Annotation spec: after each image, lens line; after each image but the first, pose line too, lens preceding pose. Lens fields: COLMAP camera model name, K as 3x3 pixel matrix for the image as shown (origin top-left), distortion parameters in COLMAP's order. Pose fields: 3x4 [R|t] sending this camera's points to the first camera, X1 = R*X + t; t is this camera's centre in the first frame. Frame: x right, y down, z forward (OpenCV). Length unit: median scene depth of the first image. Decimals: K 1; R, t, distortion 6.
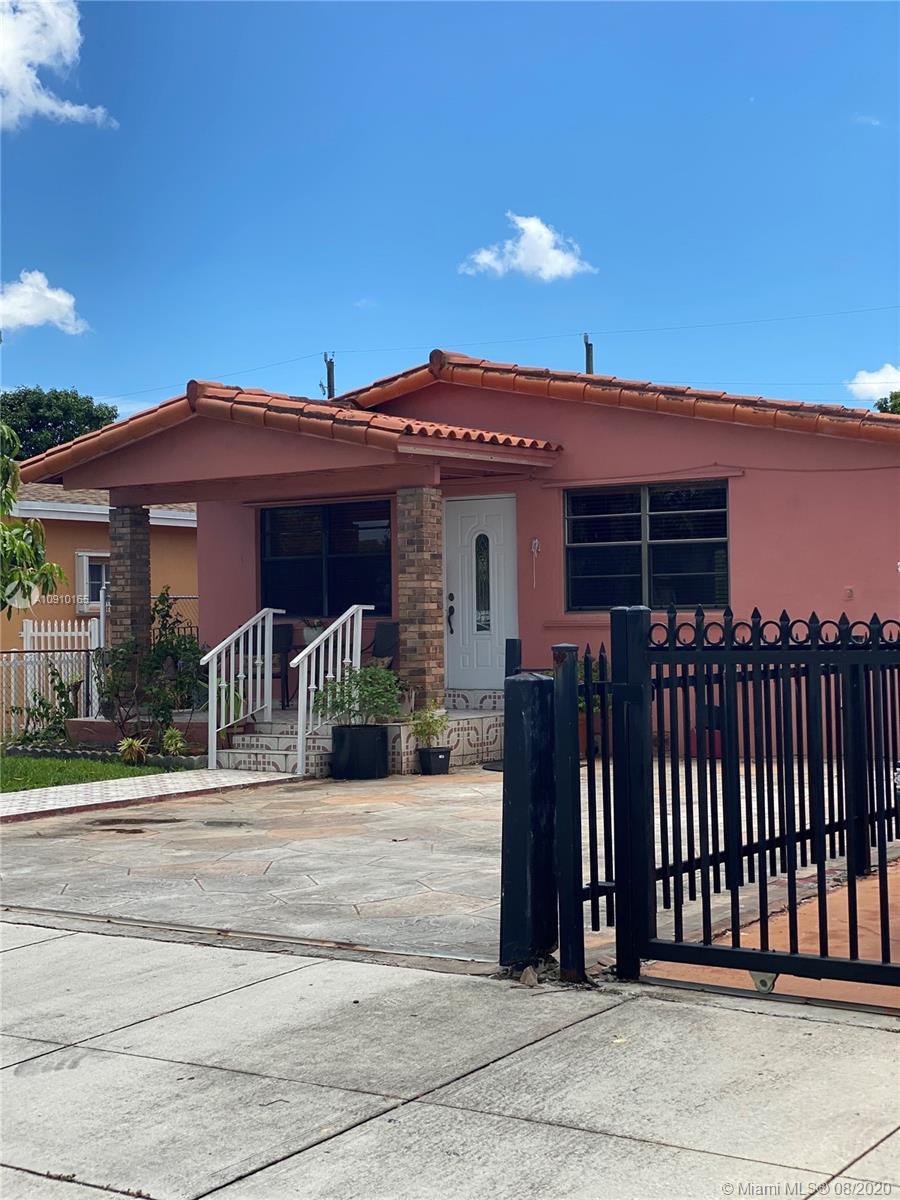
lens RADIAL K [[1765.2, 0, 450.0], [0, 1765.2, 600.0], [0, 0, 1]] dist [0.026880, -0.061897]
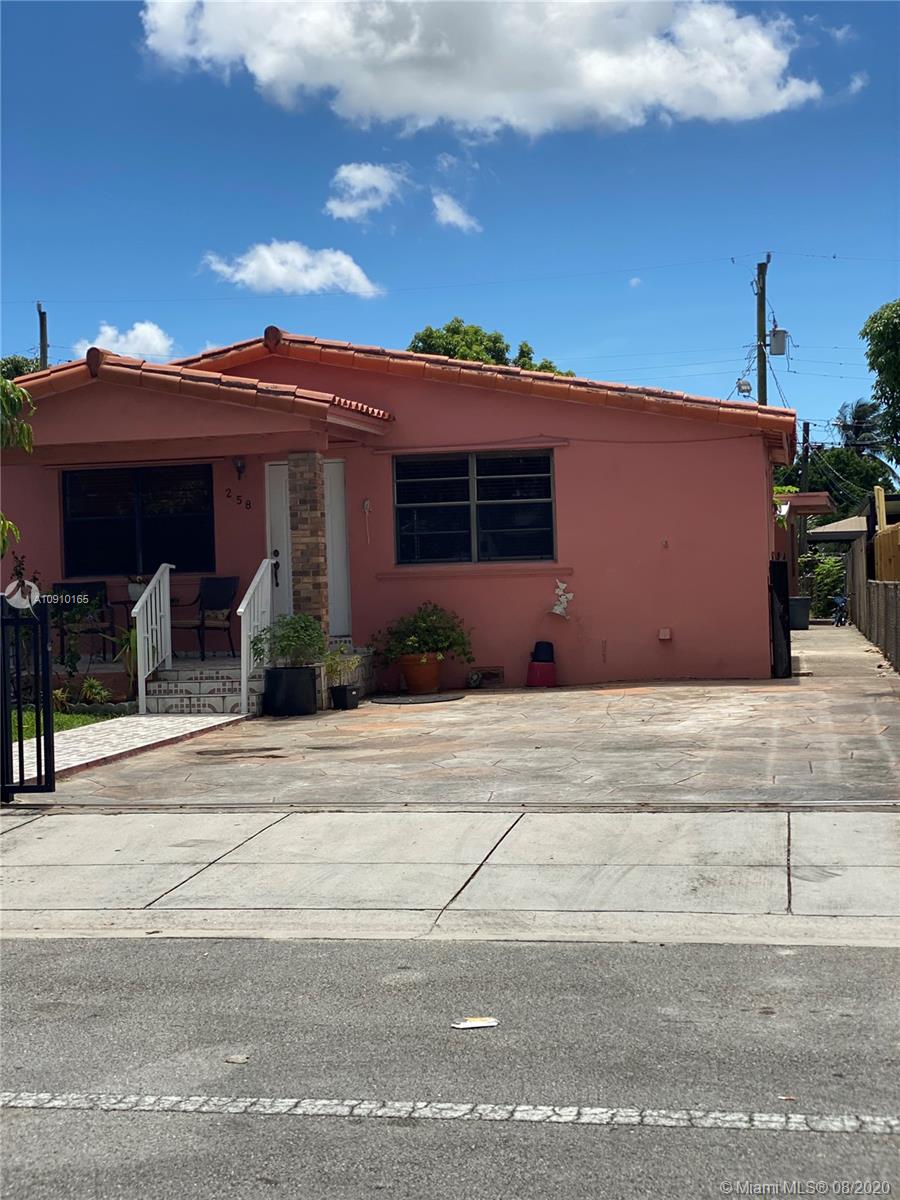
lens RADIAL K [[1742.6, 0, 449.9], [0, 1742.6, 579.3], [0, 0, 1]] dist [0.040834, -0.007397]
pose [[0.926897, -0.015457, 0.374998, -0.346884], [0.013313, 0.999877, 0.008306, 0.007868], [-0.375081, -0.002707, 0.926988, -0.045203]]
